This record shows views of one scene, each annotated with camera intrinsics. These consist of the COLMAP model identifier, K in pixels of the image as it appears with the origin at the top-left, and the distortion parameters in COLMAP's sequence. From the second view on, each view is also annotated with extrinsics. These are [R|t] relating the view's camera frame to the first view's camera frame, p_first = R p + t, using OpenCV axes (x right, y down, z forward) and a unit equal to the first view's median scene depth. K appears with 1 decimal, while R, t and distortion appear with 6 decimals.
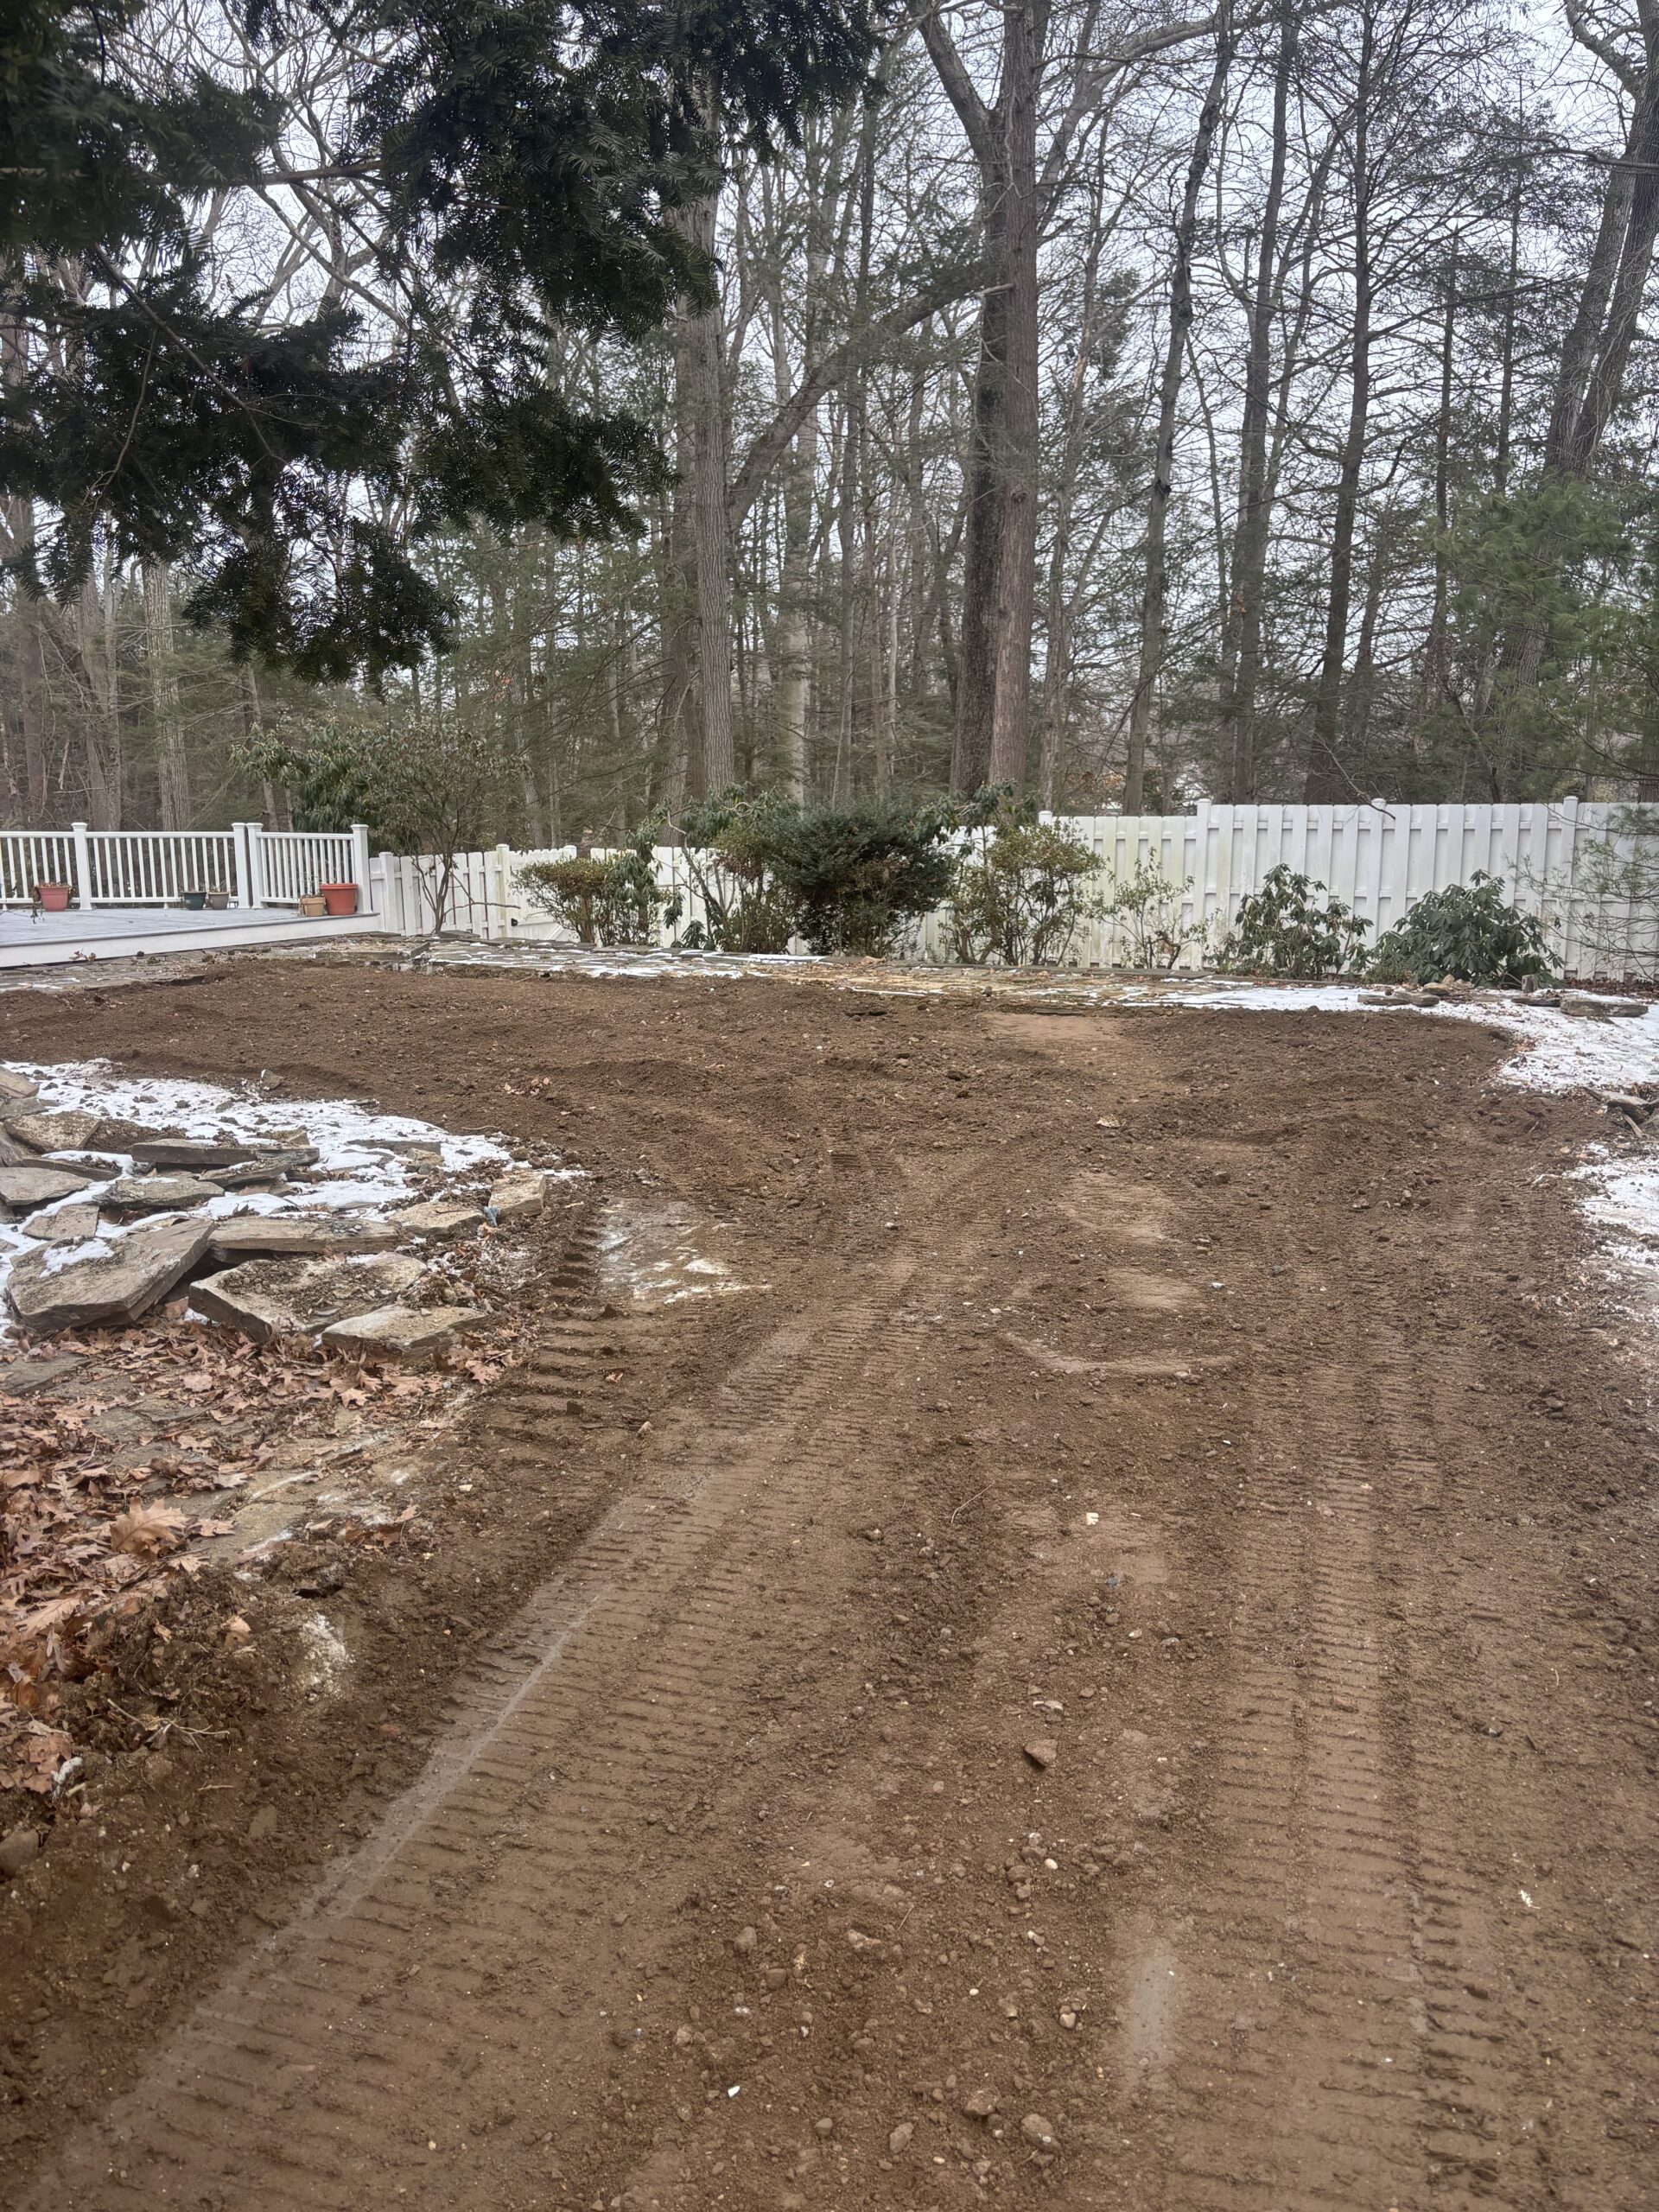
lens RADIAL K [[1659.1, 0, 829.8], [0, 1659.1, 1107.8], [0, 0, 1]] dist [-0.000156, -0.000366]
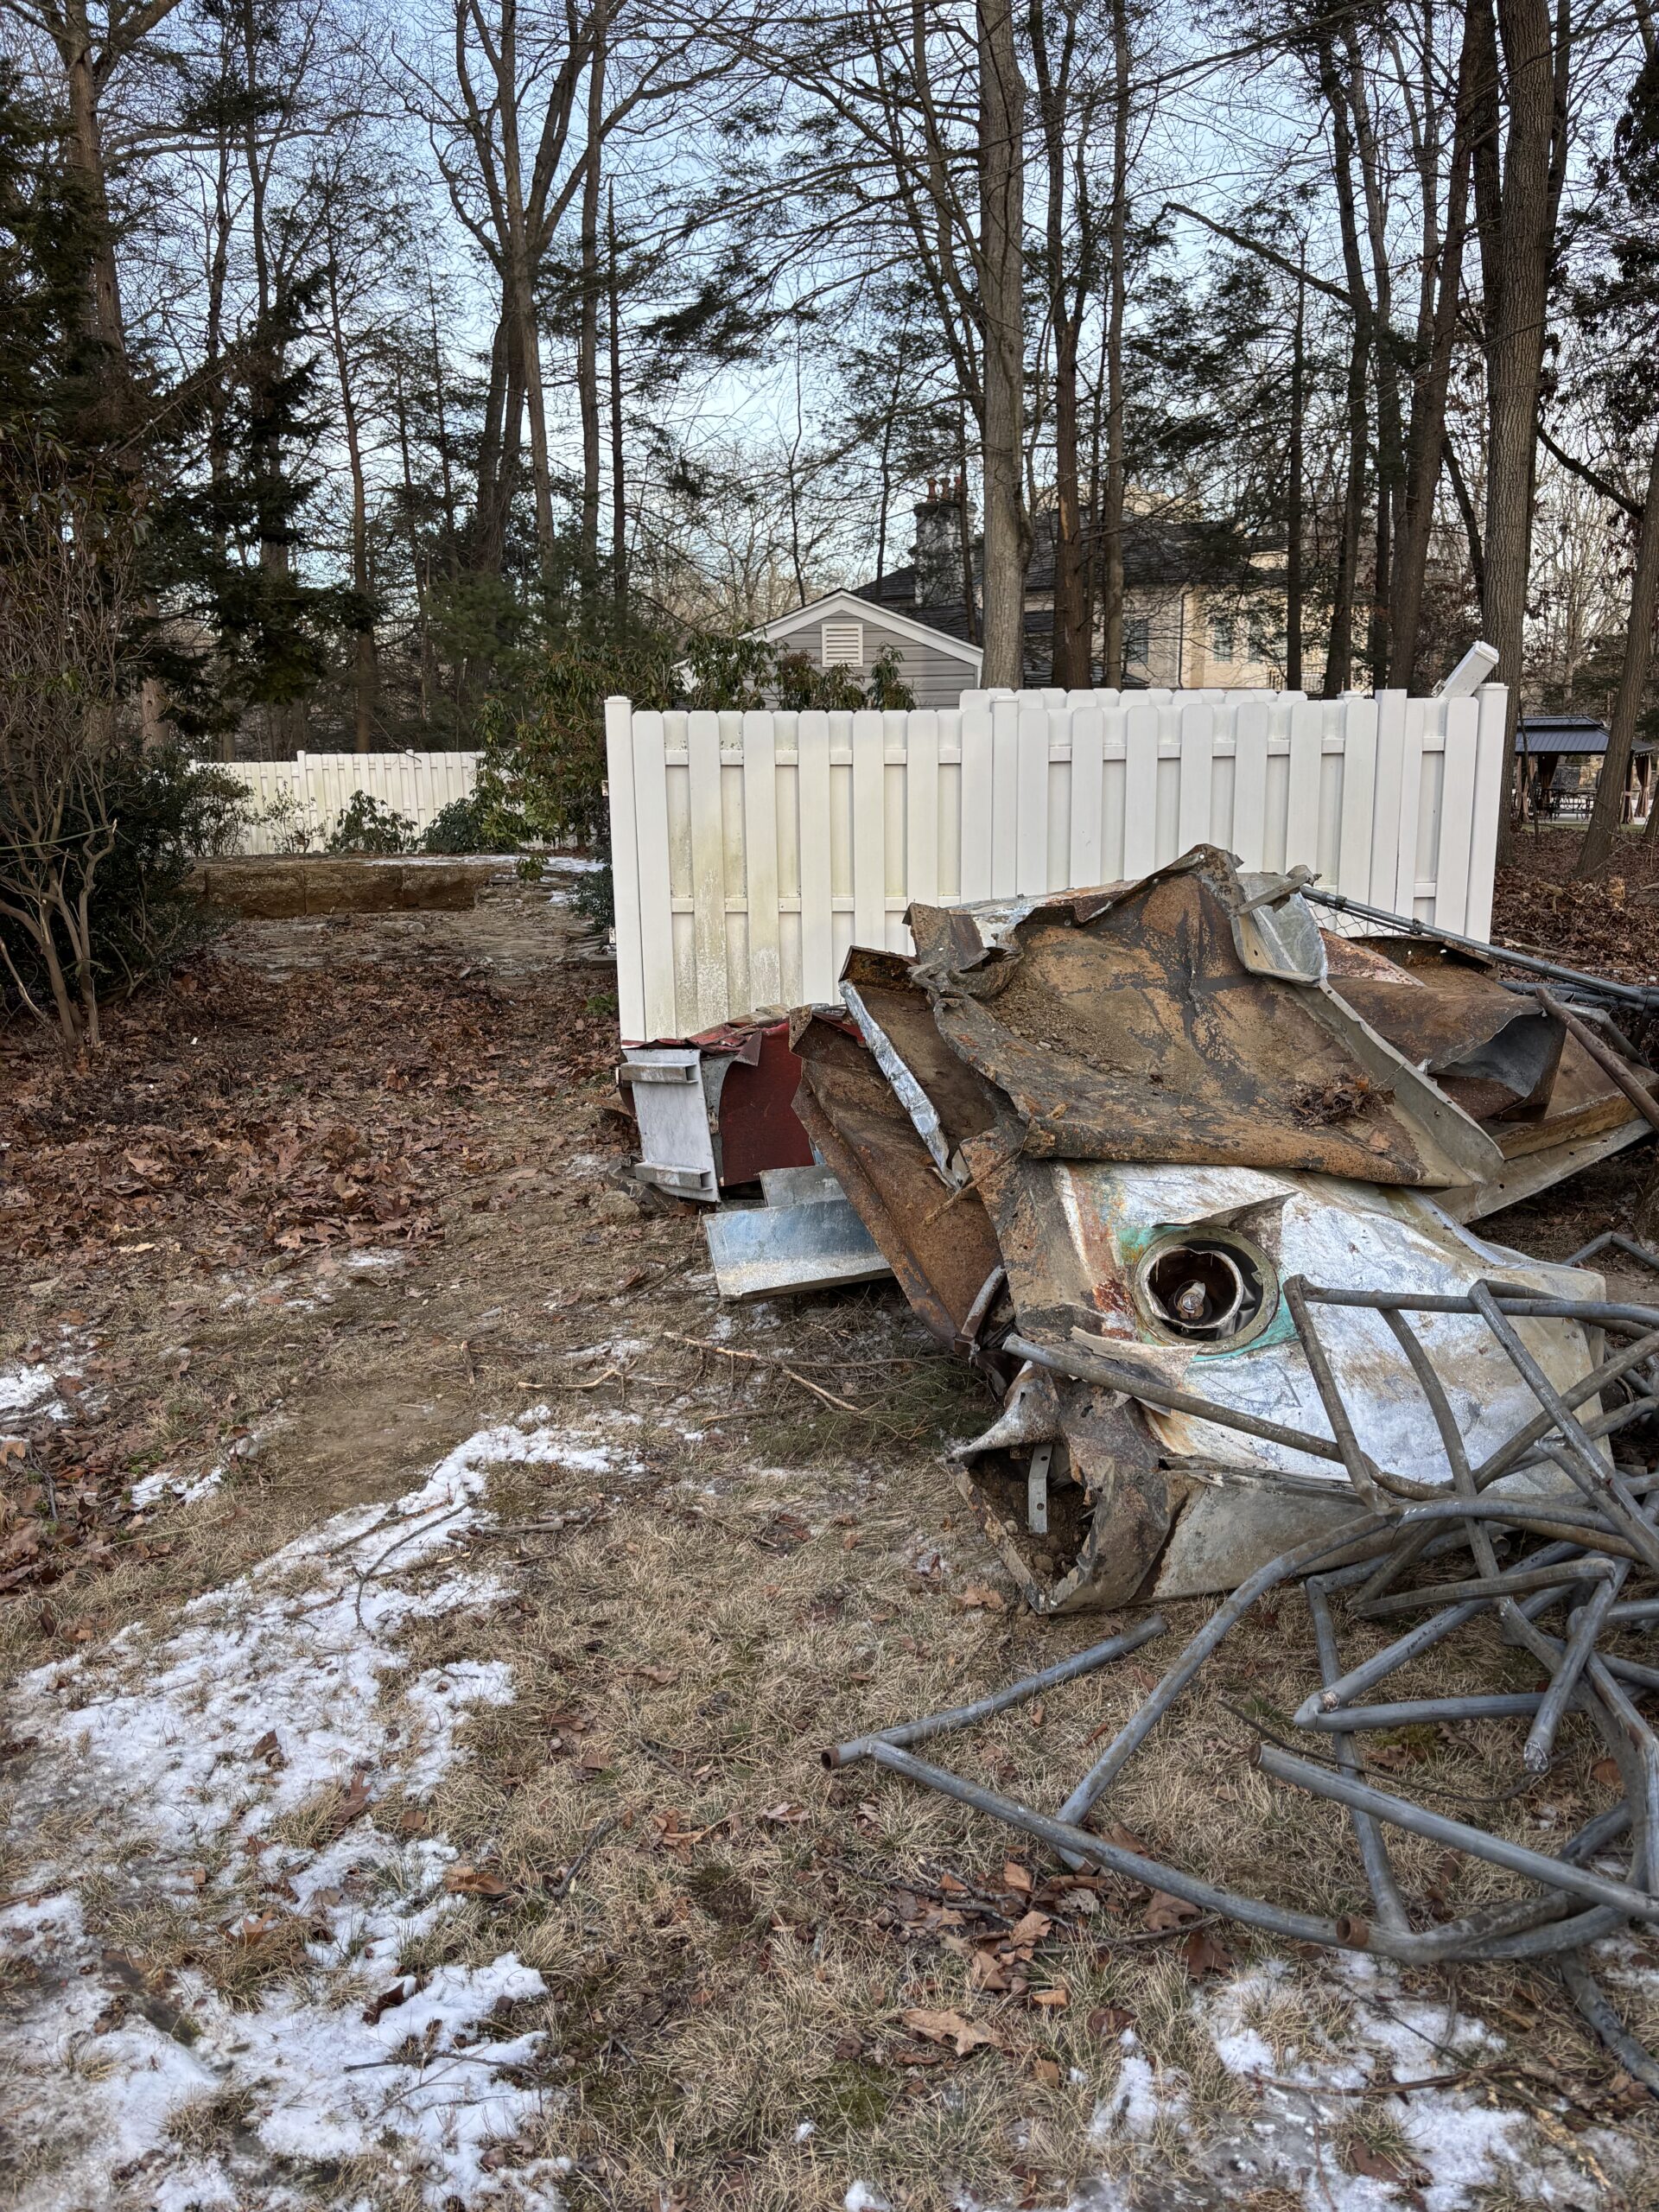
lens RADIAL K [[1664.0, 0, 830.9], [0, 1664.0, 1106.0], [0, 0, 1]] dist [0.005731, -0.000471]
pose [[0.831625, -0.128006, 0.540383, -0.269513], [0.113619, 0.991707, 0.060062, 0.117461], [-0.543590, 0.011449, 0.839273, -0.635300]]
